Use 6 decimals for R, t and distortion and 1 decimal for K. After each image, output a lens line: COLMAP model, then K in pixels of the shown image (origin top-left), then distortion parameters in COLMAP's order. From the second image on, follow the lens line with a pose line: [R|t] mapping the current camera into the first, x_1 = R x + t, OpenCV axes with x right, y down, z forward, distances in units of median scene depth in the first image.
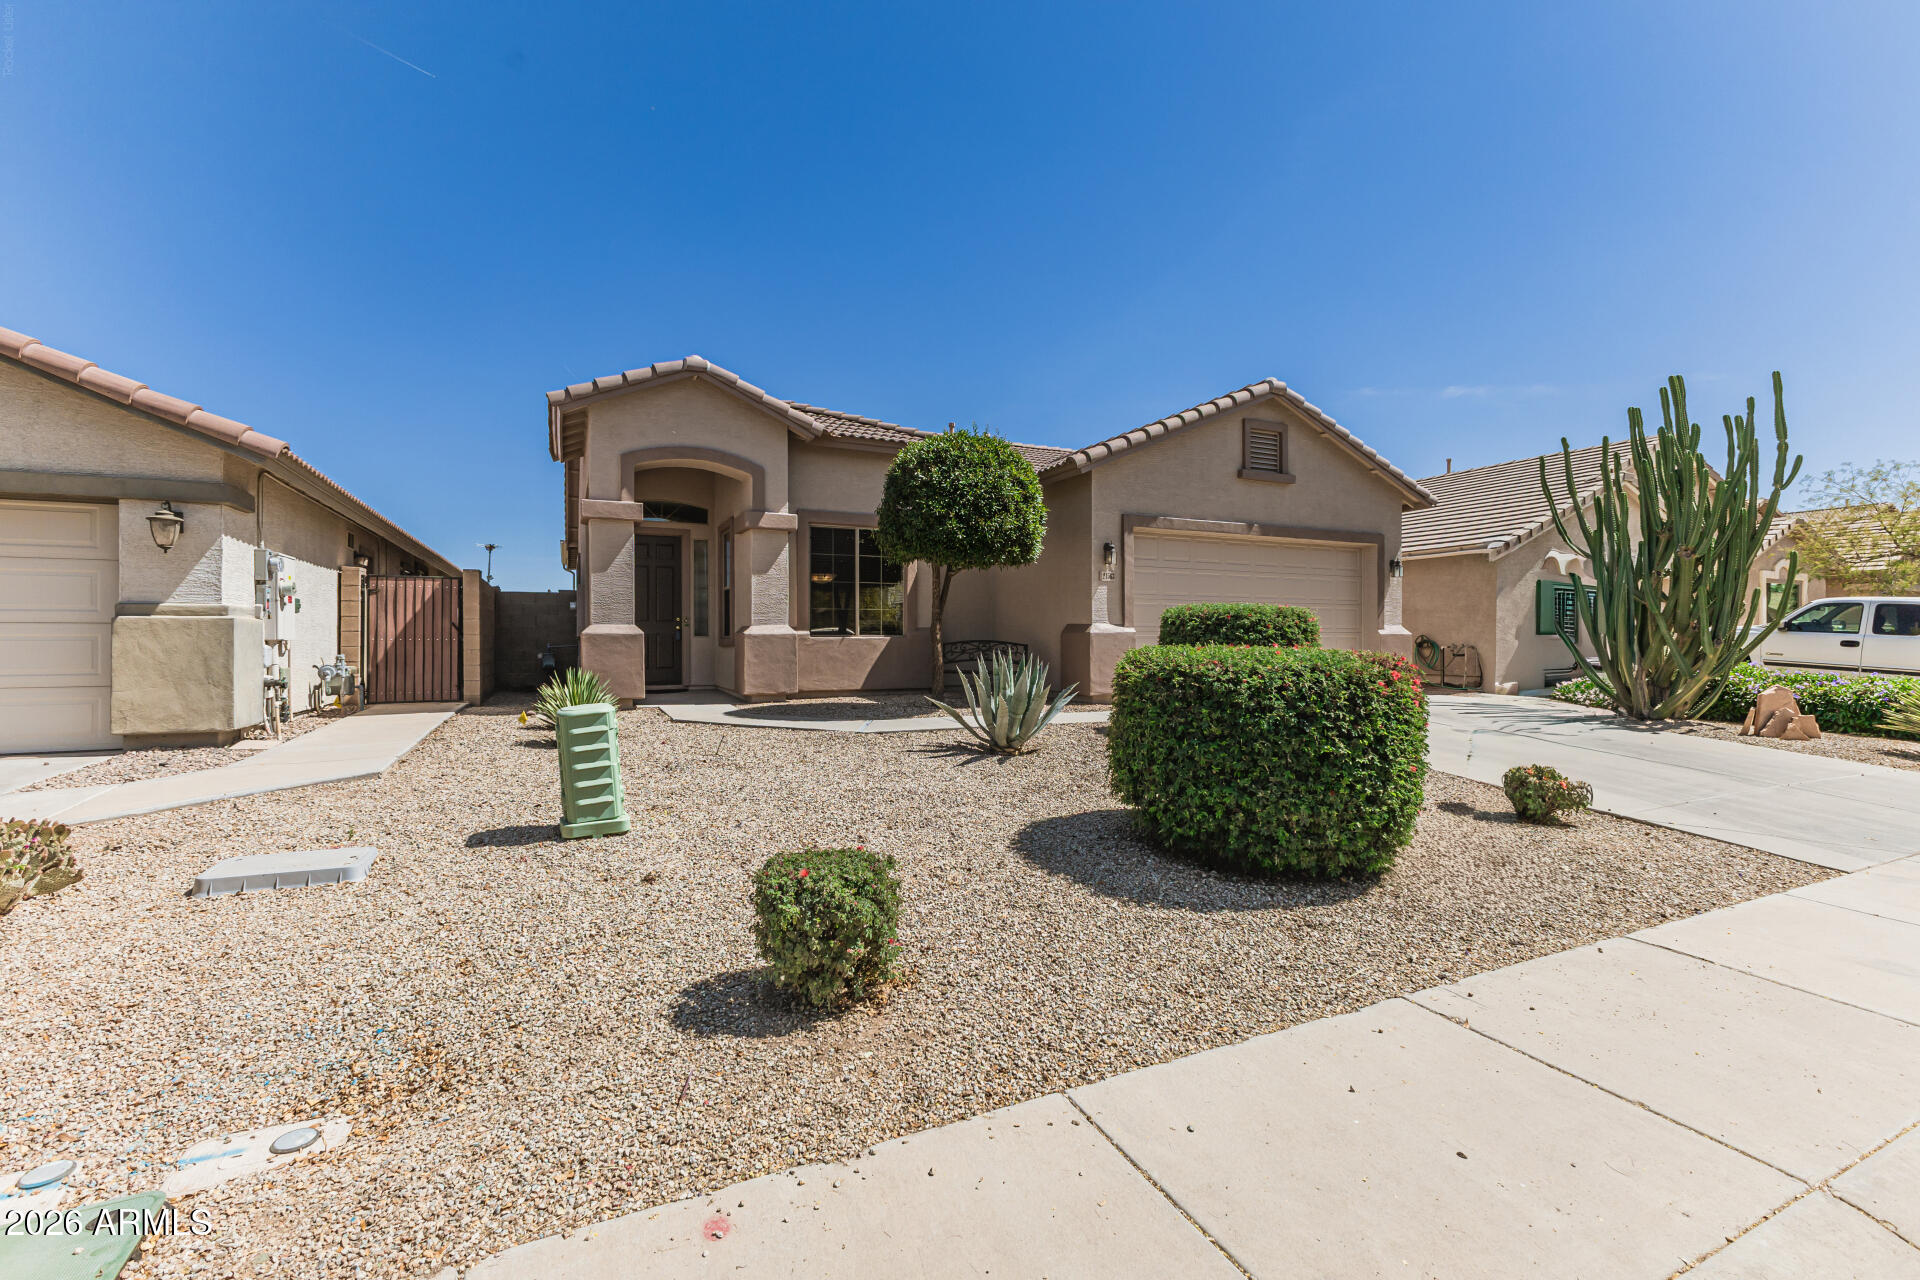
lens RADIAL K [[819.4, 0, 968.4], [0, 819.4, 635.2], [0, 0, 1]] dist [0.018569, -0.000015]
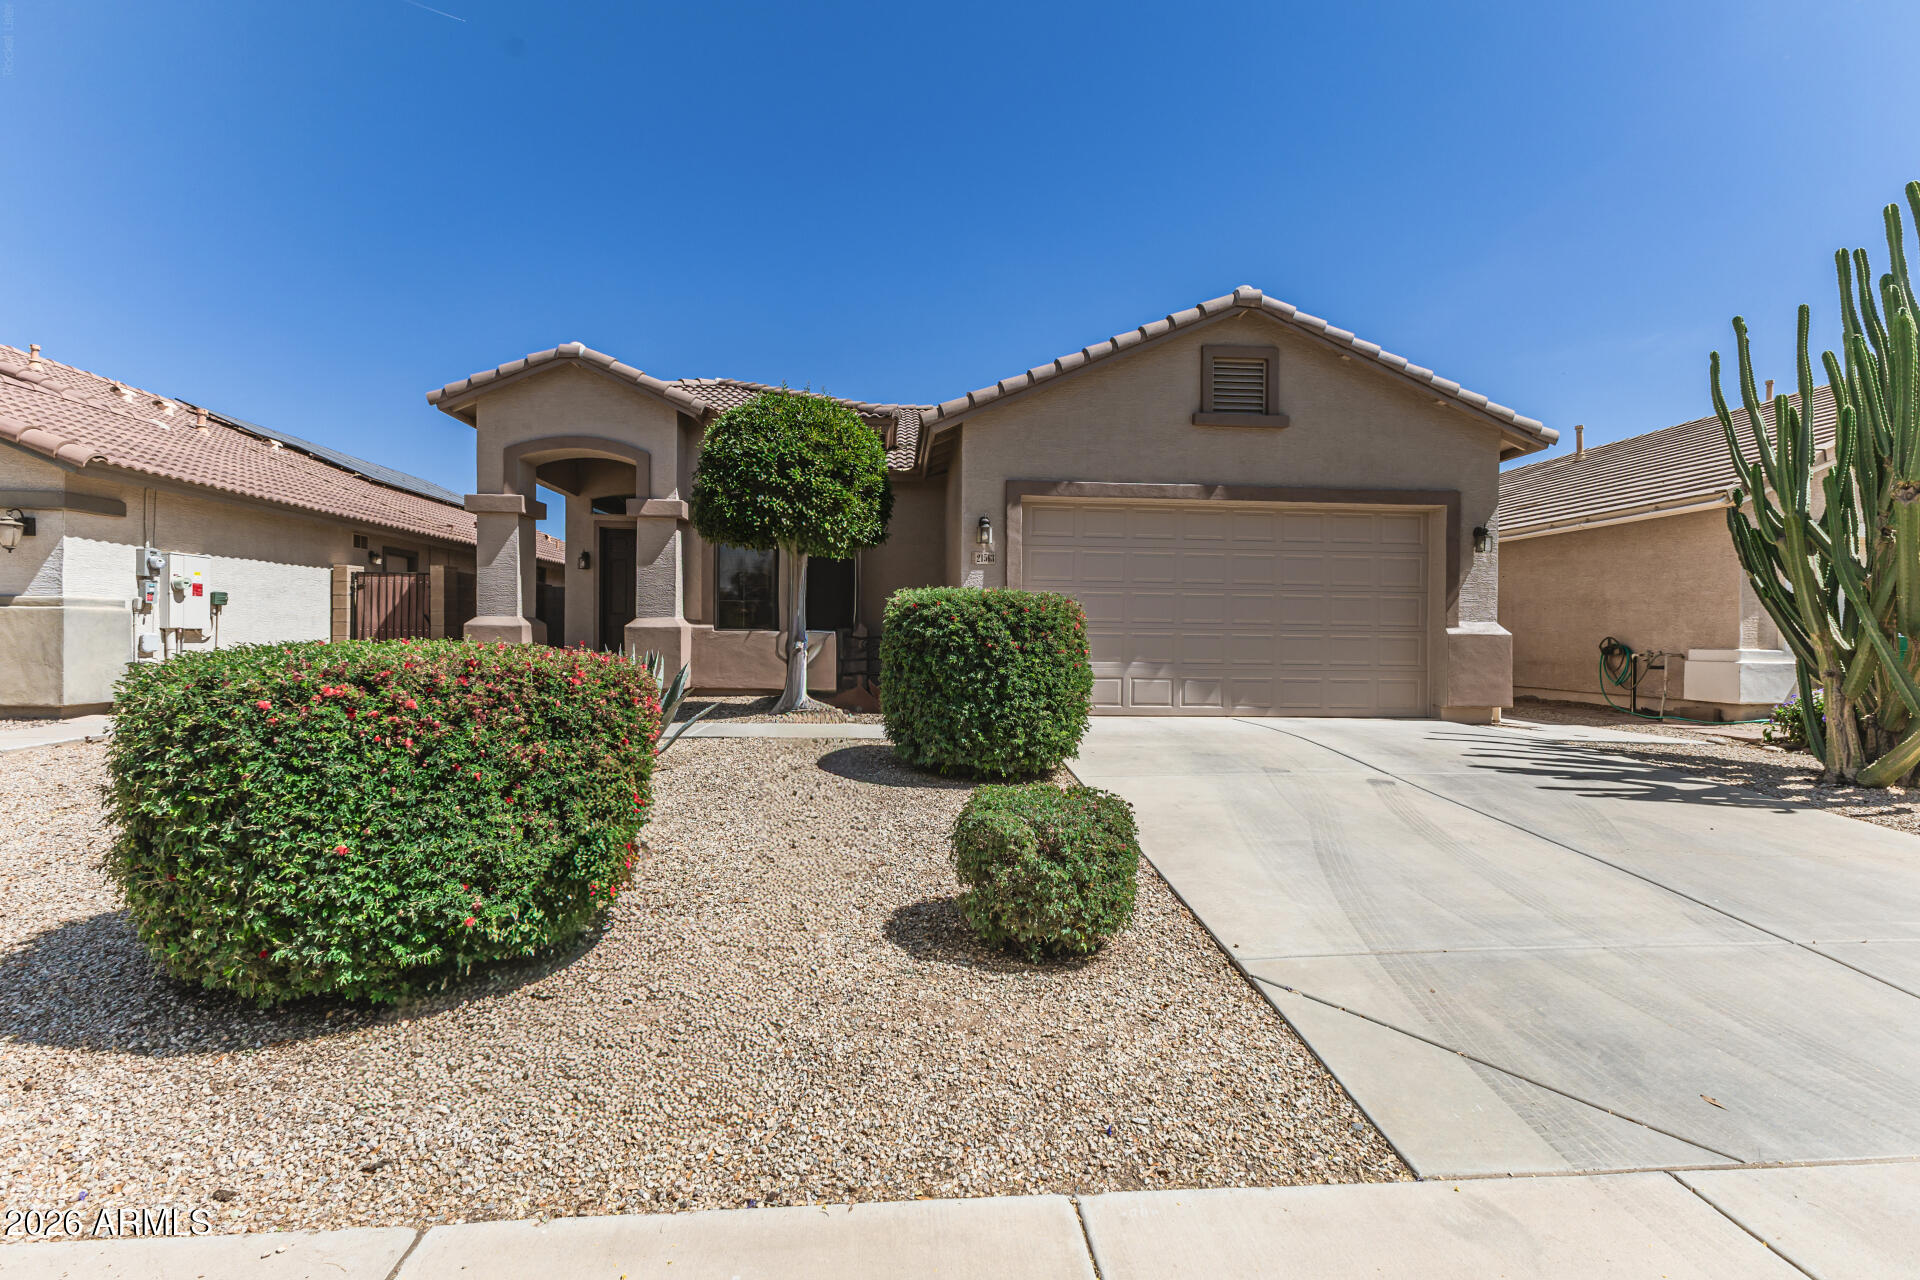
lens RADIAL K [[844.1, 0, 963.8], [0, 844.1, 636.7], [0, 0, 1]] dist [0.020369, -0.000084]
pose [[0.932805, 0.010492, -0.360229, 0.443706], [-0.008857, 0.999942, 0.006190, 0.000206], [0.360273, -0.002584, 0.932843, 0.212215]]
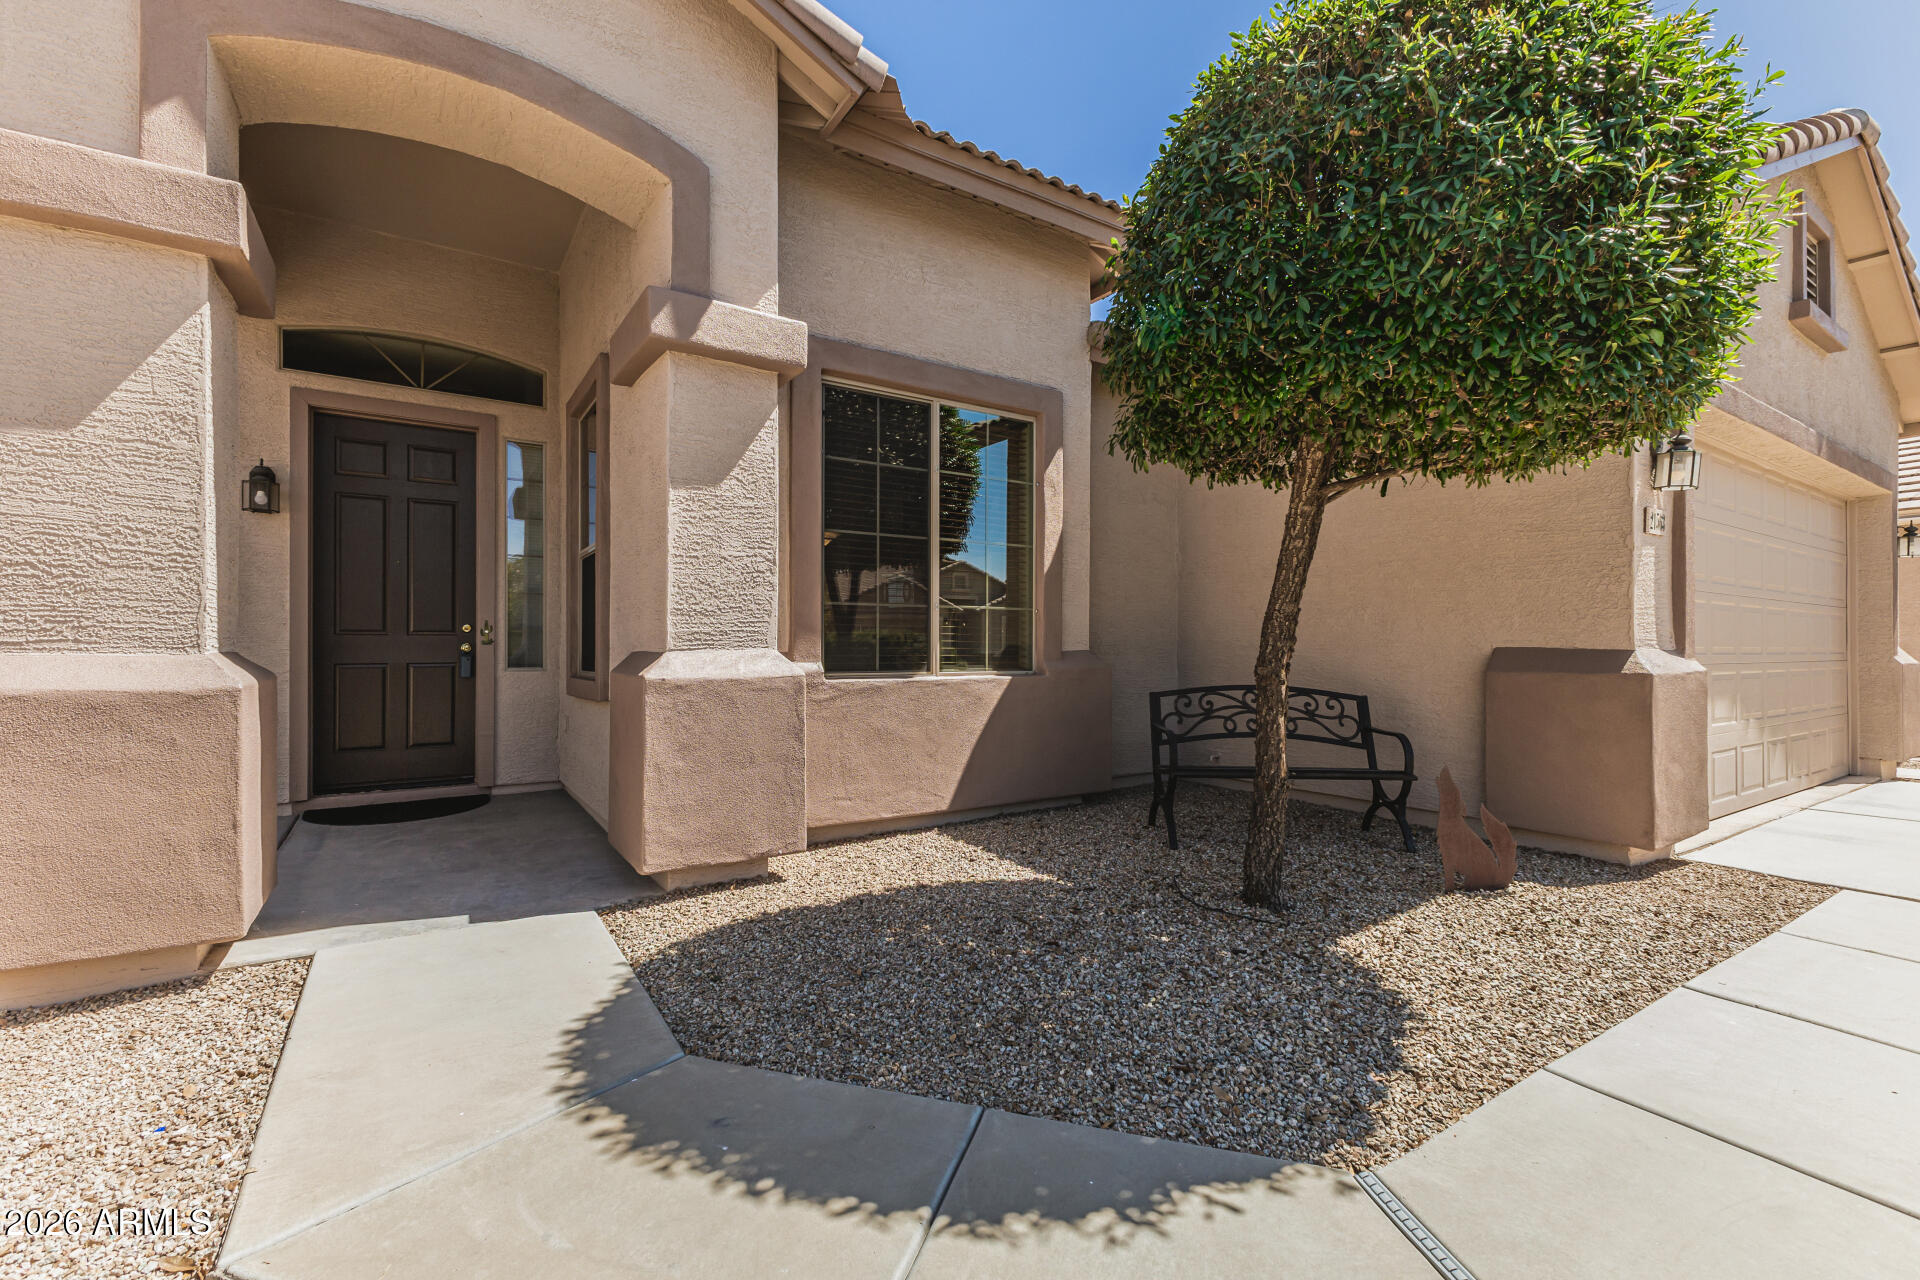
lens RADIAL K [[844.1, 0, 963.8], [0, 844.1, 636.7], [0, 0, 1]] dist [0.020369, -0.000084]
pose [[0.992045, 0.003138, 0.125847, -0.188644], [-0.002656, 0.999988, -0.003997, -0.016618], [-0.125858, 0.003631, 0.992042, 0.649242]]
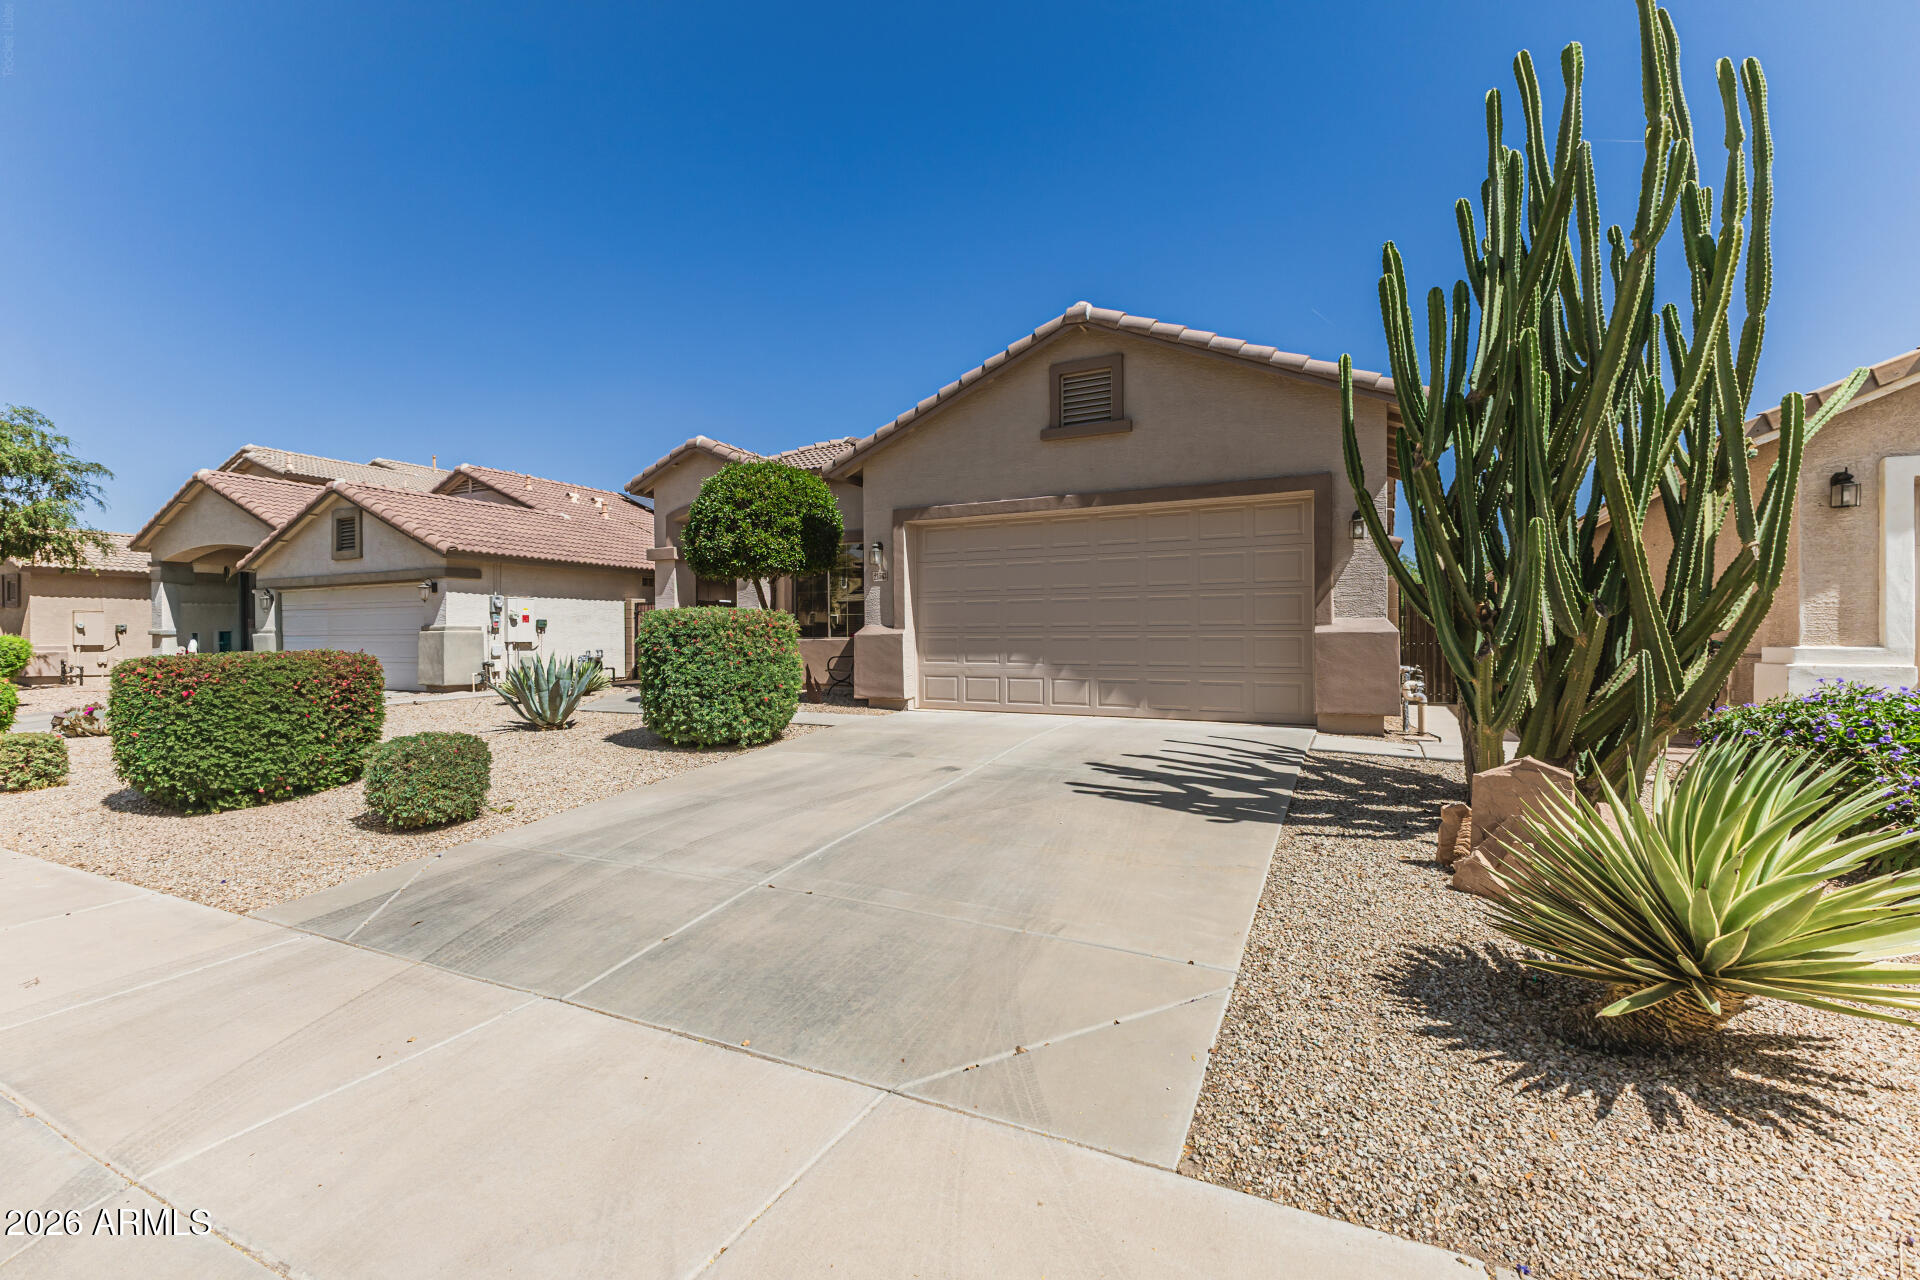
lens RADIAL K [[844.1, 0, 963.8], [0, 844.1, 636.7], [0, 0, 1]] dist [0.020369, -0.000084]
pose [[0.607848, -0.003557, -0.794046, 1.003713], [0.007525, 0.999971, 0.001281, -0.001080], [0.794018, -0.006754, 0.607857, 0.462869]]
